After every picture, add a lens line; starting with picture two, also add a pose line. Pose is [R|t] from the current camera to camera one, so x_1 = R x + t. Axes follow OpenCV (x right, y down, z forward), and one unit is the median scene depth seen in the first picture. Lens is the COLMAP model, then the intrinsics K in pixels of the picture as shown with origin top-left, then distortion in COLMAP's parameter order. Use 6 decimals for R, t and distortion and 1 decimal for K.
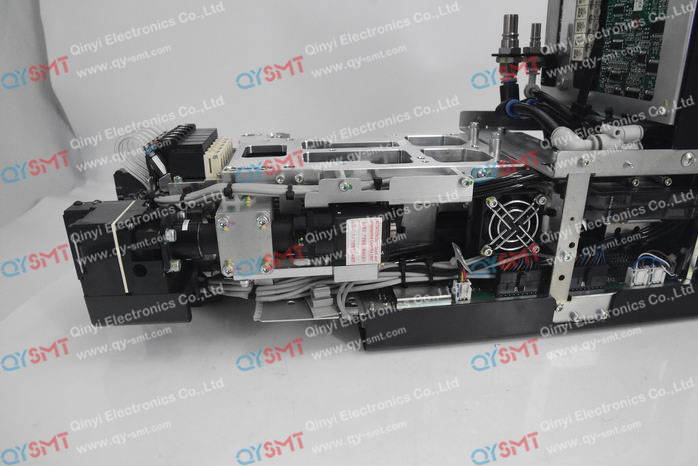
lens RADIAL K [[477.5, 0, 372.5], [0, 477.5, 220.4], [0, 0, 1]] dist [-0.083087, 0.002802]
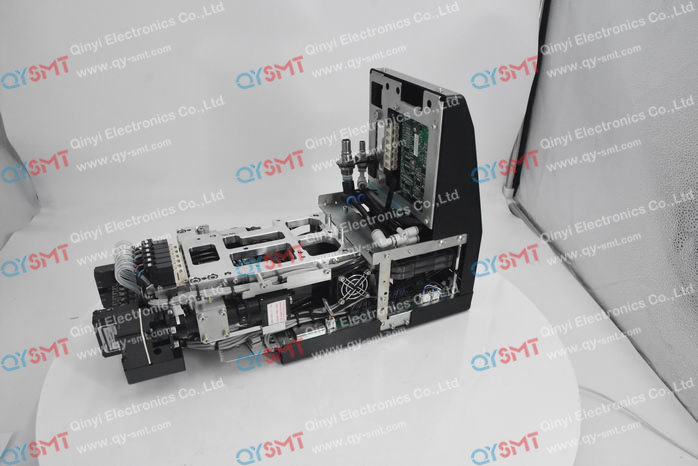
lens RADIAL K [[472.9, 0, 349.0], [0, 472.9, 233.0], [0, 0, 1]] dist [-0.046506, 0.003700]
pose [[0.967697, -0.117765, 0.222923, -0.110694], [0.085550, 0.985122, 0.149048, -0.474284], [-0.237159, -0.125163, 0.963374, -0.751413]]
